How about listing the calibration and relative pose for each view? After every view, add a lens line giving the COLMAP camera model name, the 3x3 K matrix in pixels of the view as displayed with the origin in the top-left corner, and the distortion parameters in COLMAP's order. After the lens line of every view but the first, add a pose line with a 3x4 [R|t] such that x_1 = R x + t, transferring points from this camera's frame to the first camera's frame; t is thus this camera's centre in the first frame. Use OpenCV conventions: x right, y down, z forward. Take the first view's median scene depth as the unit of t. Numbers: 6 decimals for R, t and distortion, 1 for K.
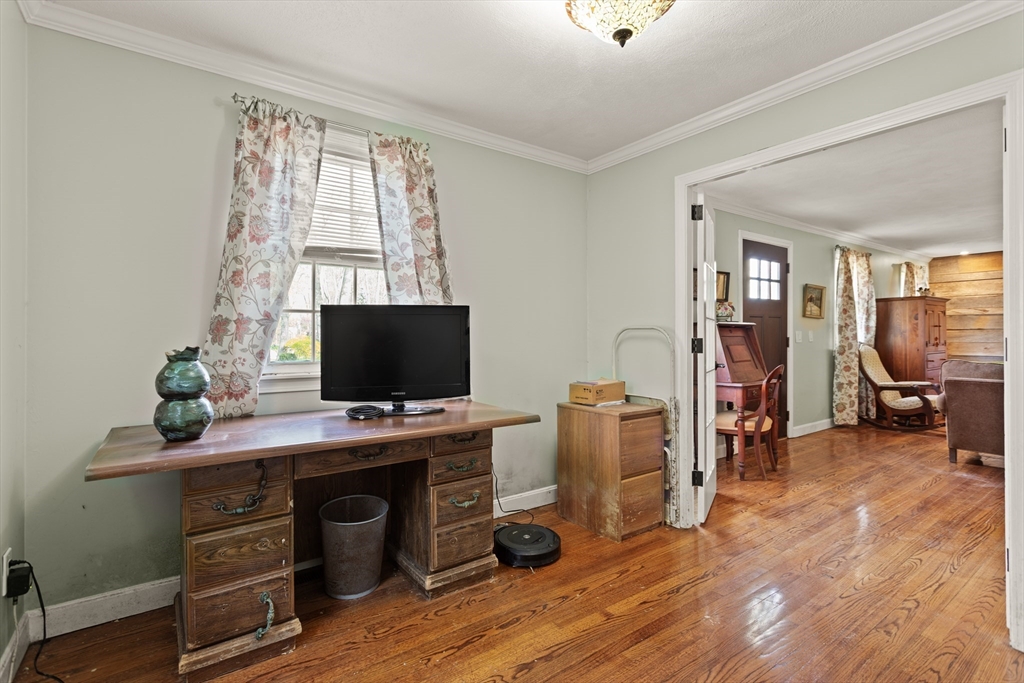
lens RADIAL K [[491.9, 0, 511.3], [0, 491.9, 336.9], [0, 0, 1]] dist [-0.001572, 0.000406]
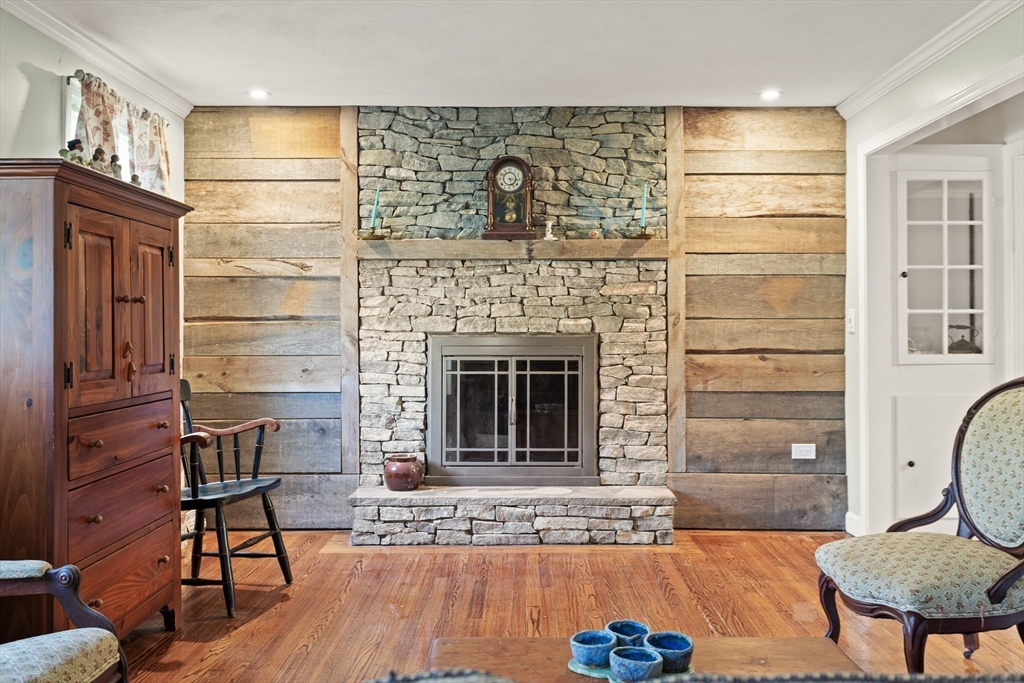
lens RADIAL K [[977.1, 0, 512.4], [0, 977.1, 338.9], [0, 0, 1]] dist [-0.004178, 0.000000]
pose [[0.600974, -0.000745, 0.799268, 0.474341], [-0.002892, 0.999991, 0.003106, -0.002943], [-0.799263, -0.004178, 0.600967, 0.439724]]
